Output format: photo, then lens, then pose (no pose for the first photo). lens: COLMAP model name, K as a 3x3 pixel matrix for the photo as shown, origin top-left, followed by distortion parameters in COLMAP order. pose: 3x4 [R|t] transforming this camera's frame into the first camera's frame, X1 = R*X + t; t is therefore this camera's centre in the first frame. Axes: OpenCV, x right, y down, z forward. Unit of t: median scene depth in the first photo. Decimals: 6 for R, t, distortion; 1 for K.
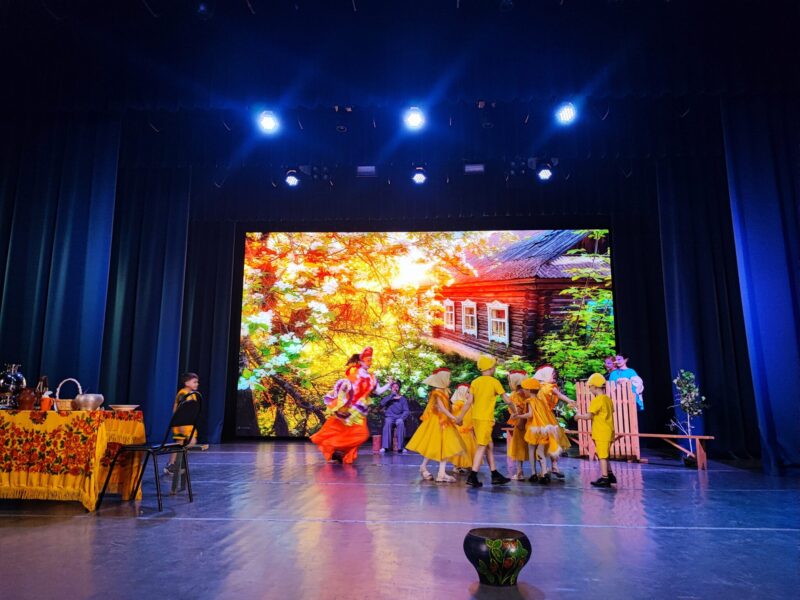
lens RADIAL K [[578.6, 0, 400.0], [0, 578.6, 300.0], [0, 0, 1]] dist [0.049875, -0.063806]
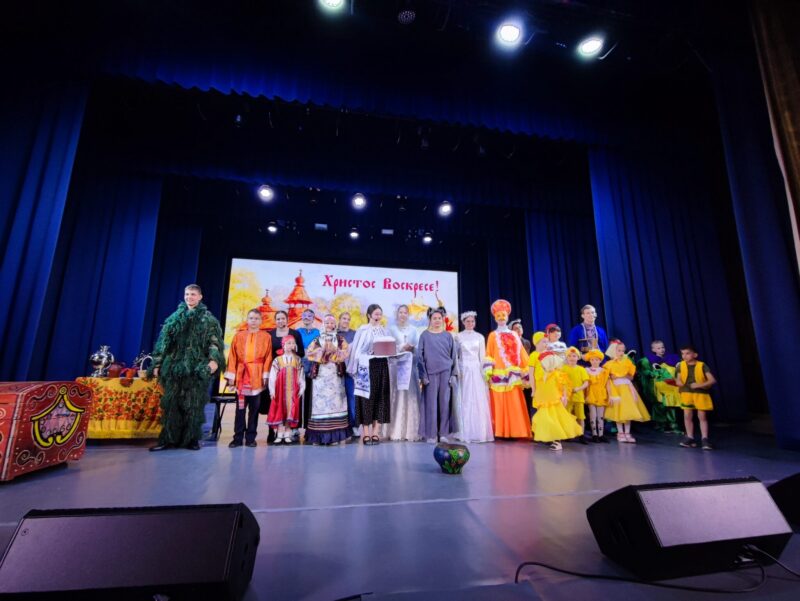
lens RADIAL K [[358.8, 0, 400.0], [0, 358.8, 300.5], [0, 0, 1]] dist [-0.000709, 0.000491]
pose [[0.972393, 0.048269, 0.228303, -0.126264], [-0.044707, 0.998785, -0.020751, -0.015052], [-0.229027, 0.009971, 0.973369, -0.036825]]
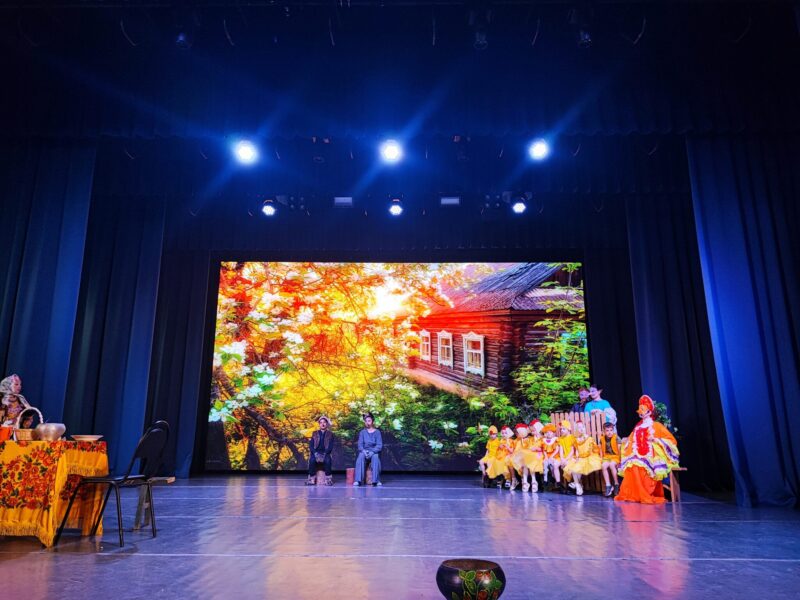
lens RADIAL K [[578.6, 0, 400.0], [0, 578.6, 300.0], [0, 0, 1]] dist [0.049875, -0.063806]
pose [[0.999165, 0.008482, 0.039973, 0.002738], [-0.006243, 0.998423, -0.055787, 0.006481], [-0.040383, 0.055491, 0.997642, 0.003317]]
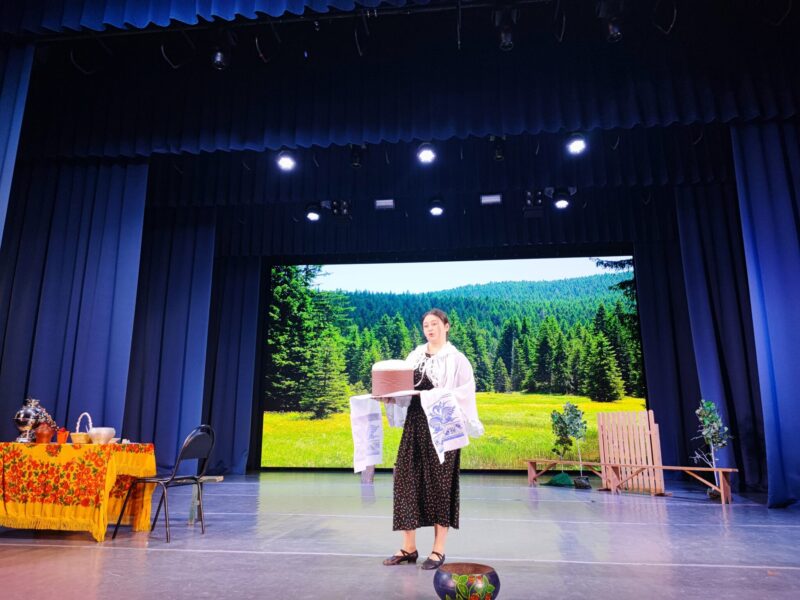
lens RADIAL K [[578.6, 0, 400.0], [0, 578.6, 300.0], [0, 0, 1]] dist [0.049875, -0.063806]
pose [[0.998088, -0.015358, -0.059875, 0.054488], [0.012423, 0.998717, -0.049086, -0.007459], [0.060553, 0.048249, 0.996998, -0.017237]]
